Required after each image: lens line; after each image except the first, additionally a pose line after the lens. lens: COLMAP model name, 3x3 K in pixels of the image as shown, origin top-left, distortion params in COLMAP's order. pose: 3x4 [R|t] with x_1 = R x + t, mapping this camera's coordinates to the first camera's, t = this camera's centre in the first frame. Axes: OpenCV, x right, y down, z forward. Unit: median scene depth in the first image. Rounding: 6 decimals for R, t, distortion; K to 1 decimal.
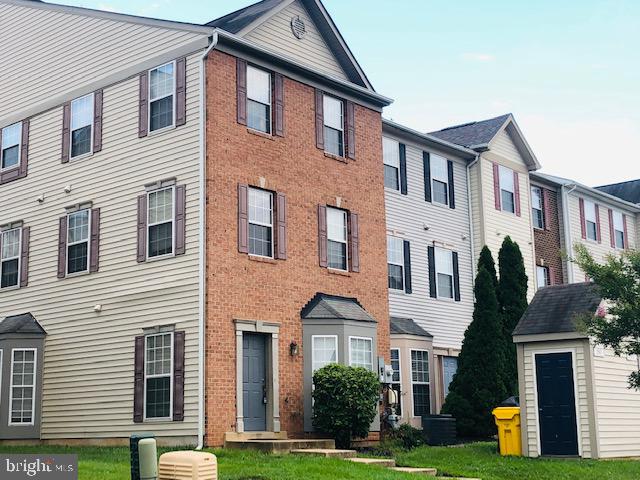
lens RADIAL K [[971.3, 0, 319.8], [0, 971.3, 241.9], [0, 0, 1]] dist [0.050420, 0.000000]
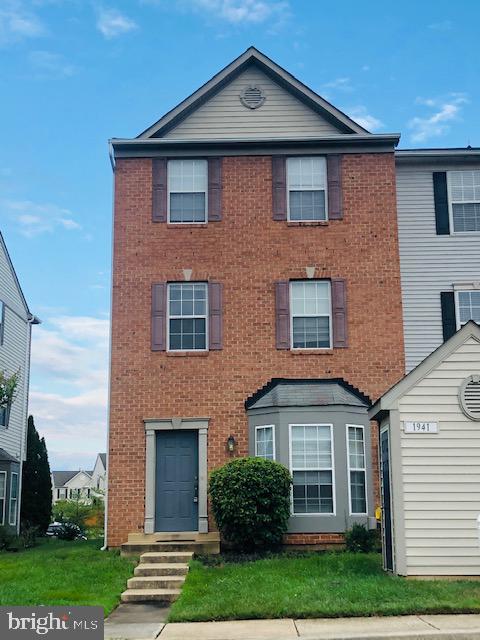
lens RADIAL K [[971.3, 0, 239.8], [0, 971.3, 317.5], [0, 0, 1]] dist [0.050420, 0.000000]
pose [[0.647179, -0.155344, -0.746343, 0.695454], [0.148364, 0.985964, -0.076568, 0.063420], [0.747761, -0.061177, 0.661143, 0.394007]]
